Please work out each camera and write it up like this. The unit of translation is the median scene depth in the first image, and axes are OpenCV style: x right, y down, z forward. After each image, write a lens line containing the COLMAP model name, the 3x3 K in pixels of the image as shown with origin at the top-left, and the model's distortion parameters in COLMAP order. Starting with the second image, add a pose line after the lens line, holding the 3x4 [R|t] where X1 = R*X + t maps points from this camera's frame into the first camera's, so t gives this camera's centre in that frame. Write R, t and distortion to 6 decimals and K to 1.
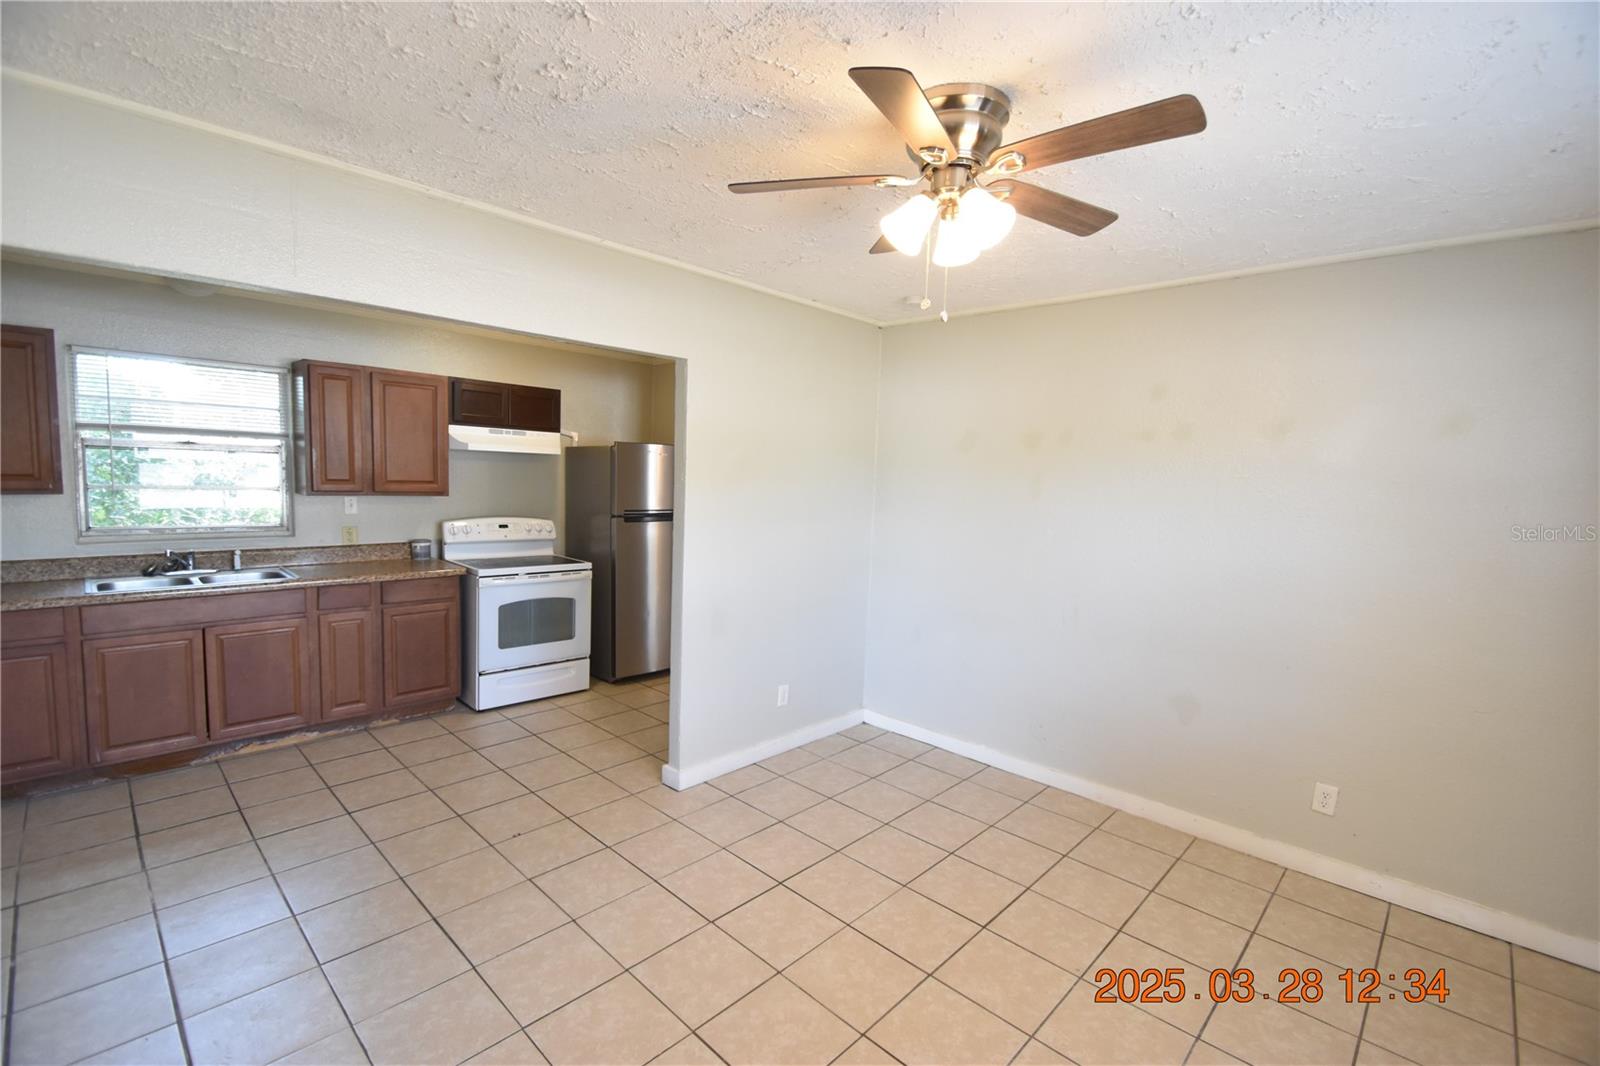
lens RADIAL K [[700.1, 0, 798.8], [0, 700.1, 539.9], [0, 0, 1]] dist [0.003332, -0.010791]
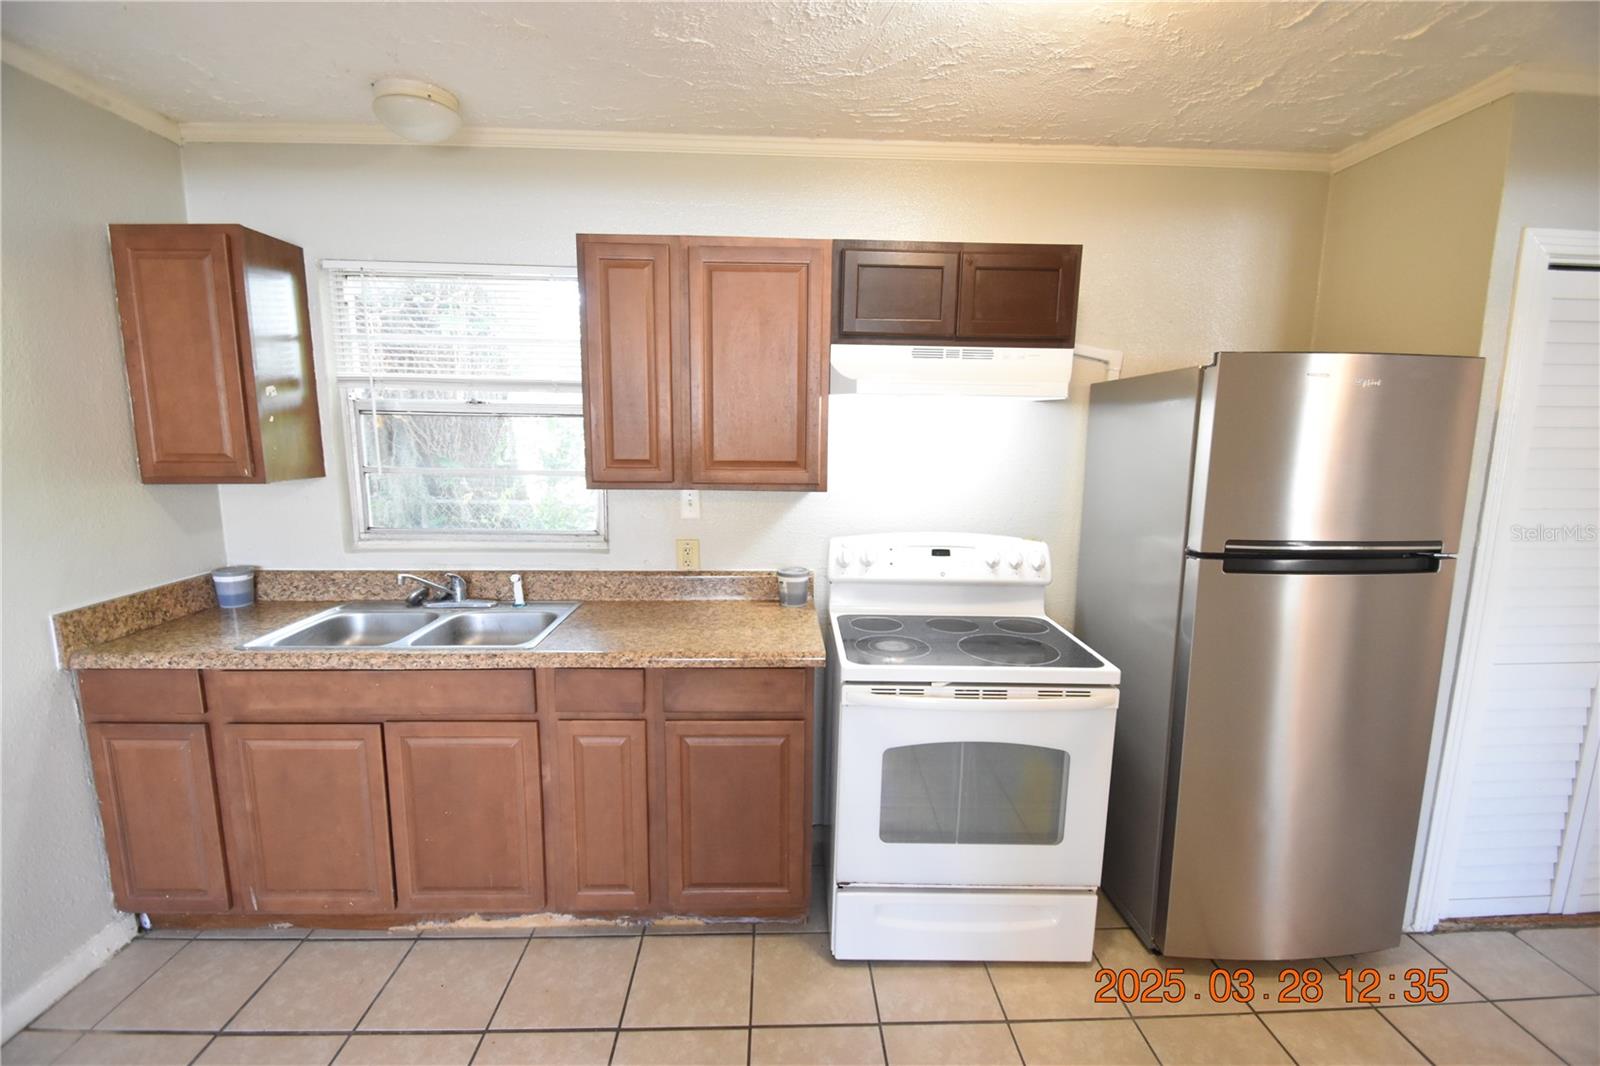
lens RADIAL K [[700.1, 0, 799.2], [0, 700.1, 537.1], [0, 0, 1]] dist [0.003332, -0.010791]
pose [[0.718420, 0.080829, -0.690898, -0.193494], [-0.052163, 0.996689, 0.062363, -0.068772], [0.693651, -0.008763, 0.720258, 0.716260]]
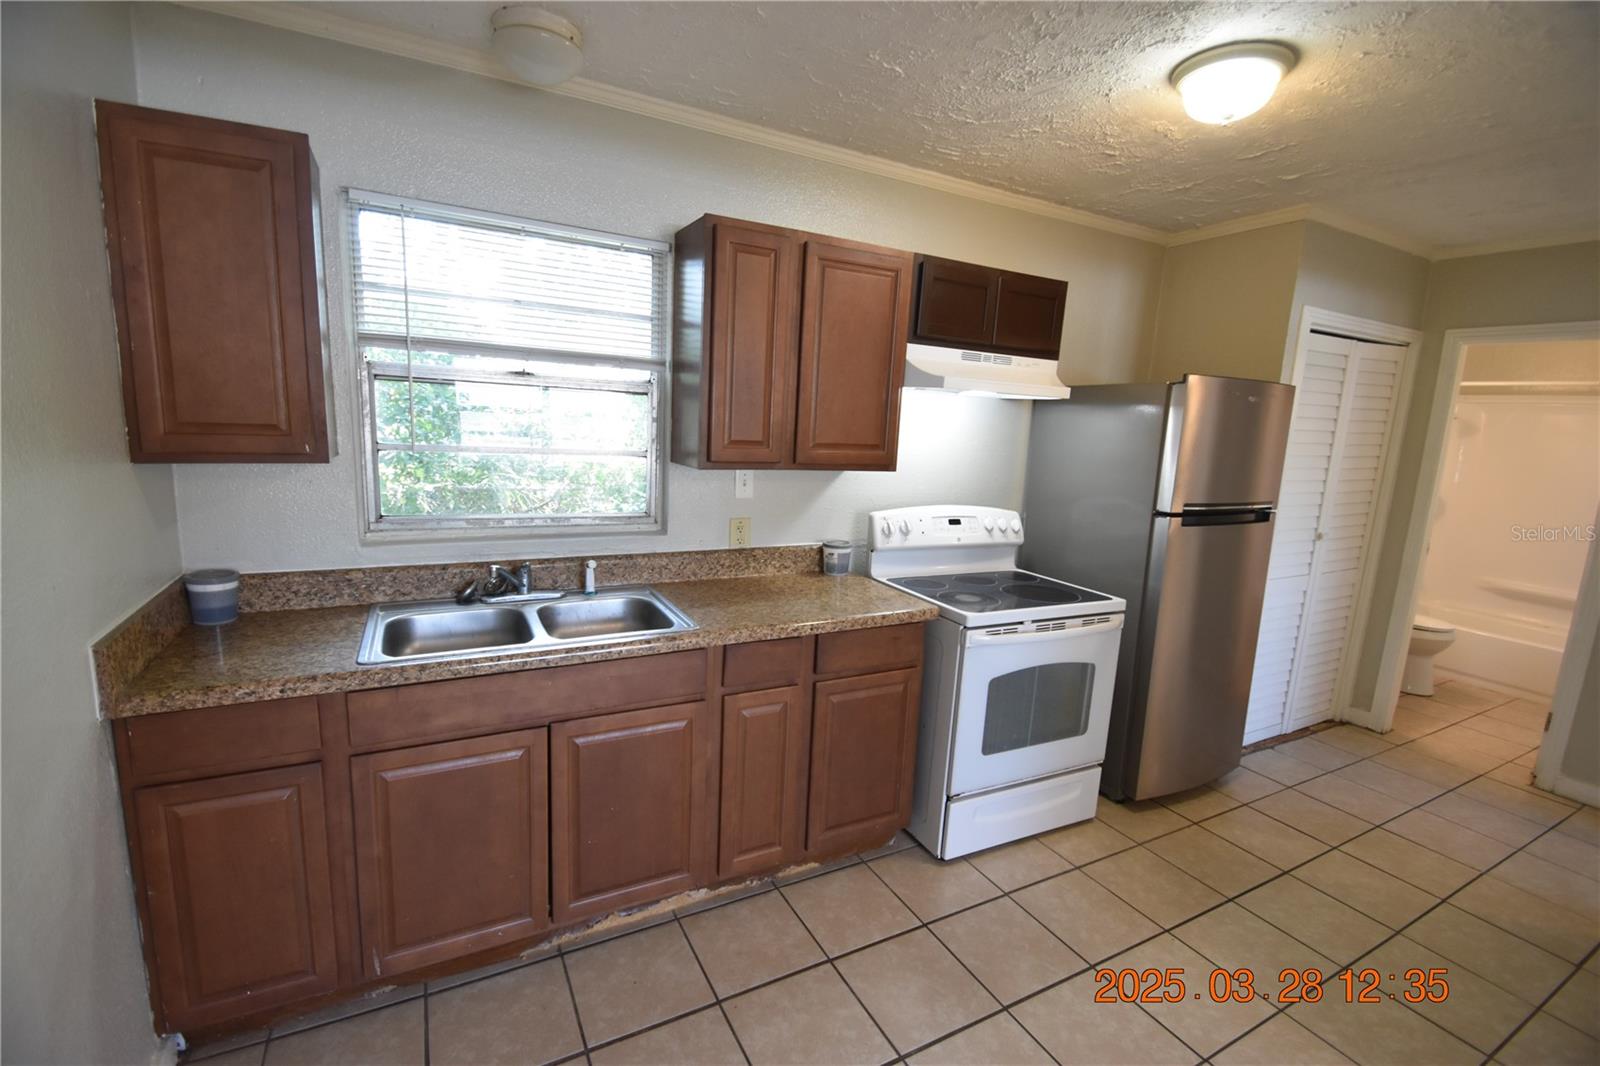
lens RADIAL K [[700.1, 0, 799.6], [0, 700.1, 538.4], [0, 0, 1]] dist [0.003332, -0.010791]
pose [[0.950221, 0.061379, -0.305473, -0.452918], [-0.042558, 0.996784, 0.067900, -0.049587], [0.308658, -0.051520, 0.949777, 0.491289]]
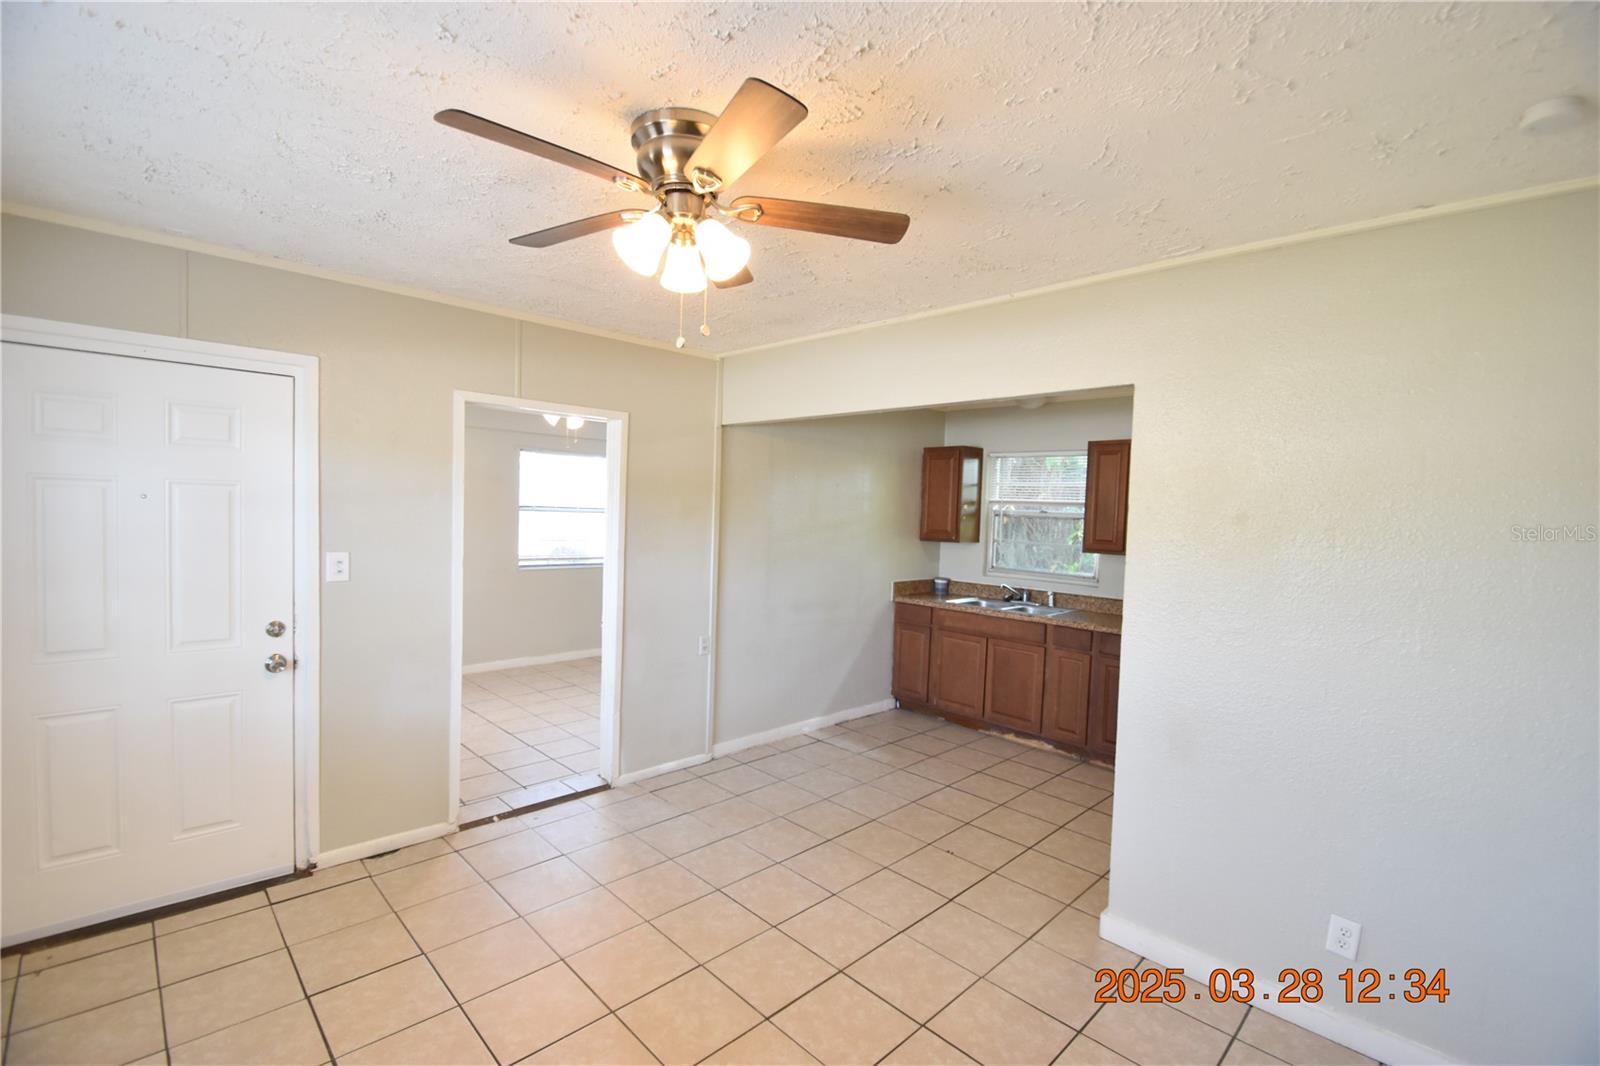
lens RADIAL K [[700.1, 0, 803.5], [0, 700.1, 533.5], [0, 0, 1]] dist [0.003332, -0.010791]
pose [[-0.027696, -0.002587, -0.999613, 0.525645], [-0.135266, 0.990809, 0.001184, -0.032408], [0.990422, 0.135247, -0.027792, 0.550421]]
